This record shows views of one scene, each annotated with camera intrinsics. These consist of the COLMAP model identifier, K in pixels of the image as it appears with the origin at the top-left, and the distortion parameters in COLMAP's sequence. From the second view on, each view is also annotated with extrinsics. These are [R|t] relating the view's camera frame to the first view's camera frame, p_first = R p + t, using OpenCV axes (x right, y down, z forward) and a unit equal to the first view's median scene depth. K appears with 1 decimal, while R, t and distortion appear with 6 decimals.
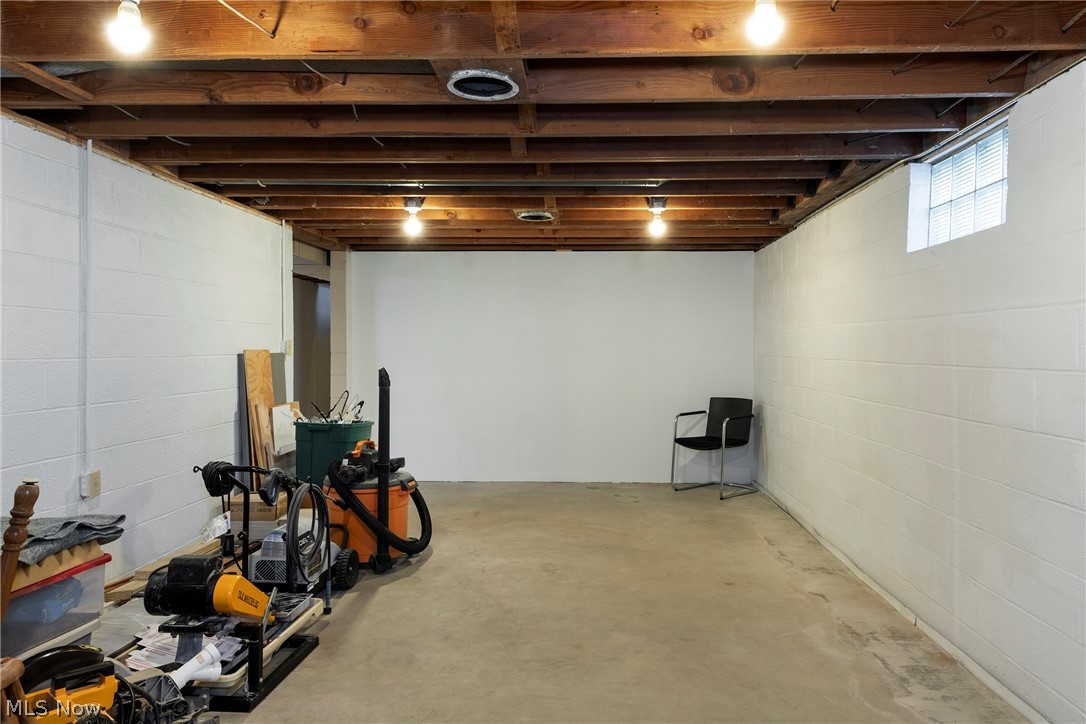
lens RADIAL K [[641.6, 0, 544.3], [0, 641.6, 350.2], [0, 0, 1]] dist [0.031918, -0.027145]
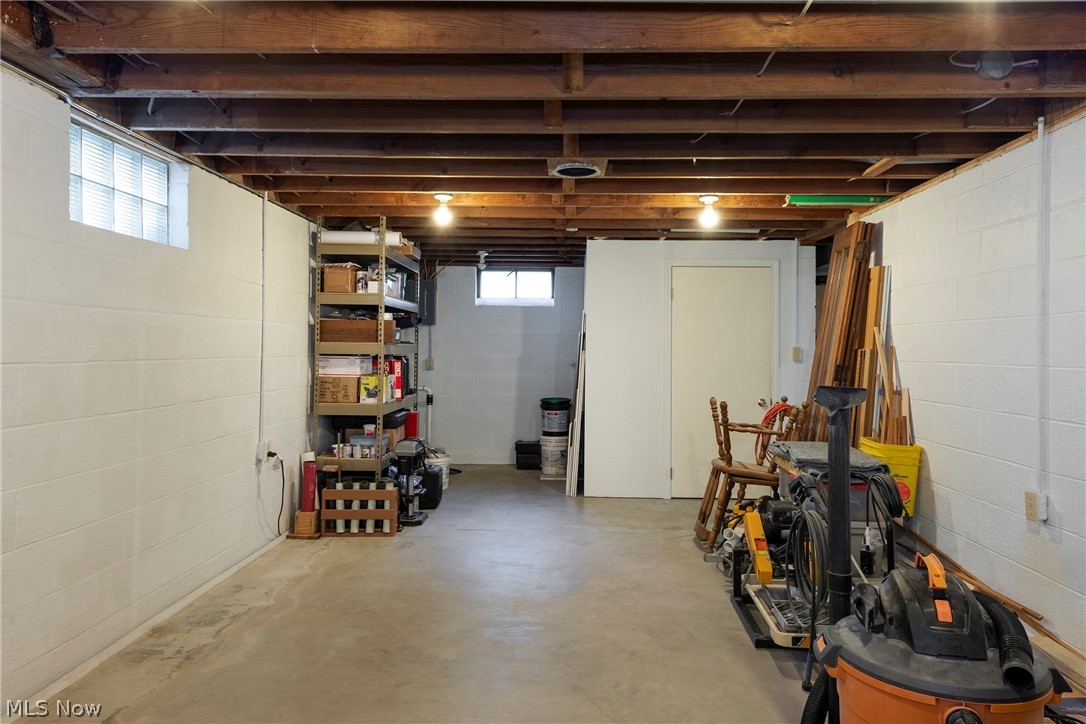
lens RADIAL K [[641.6, 0, 544.3], [0, 641.6, 350.2], [0, 0, 1]] dist [0.031918, -0.027145]
pose [[-0.999482, -0.013221, -0.029329, 0.013372], [-0.013412, 0.999890, 0.006329, -0.007062], [0.029242, 0.006719, -0.999550, 1.994553]]
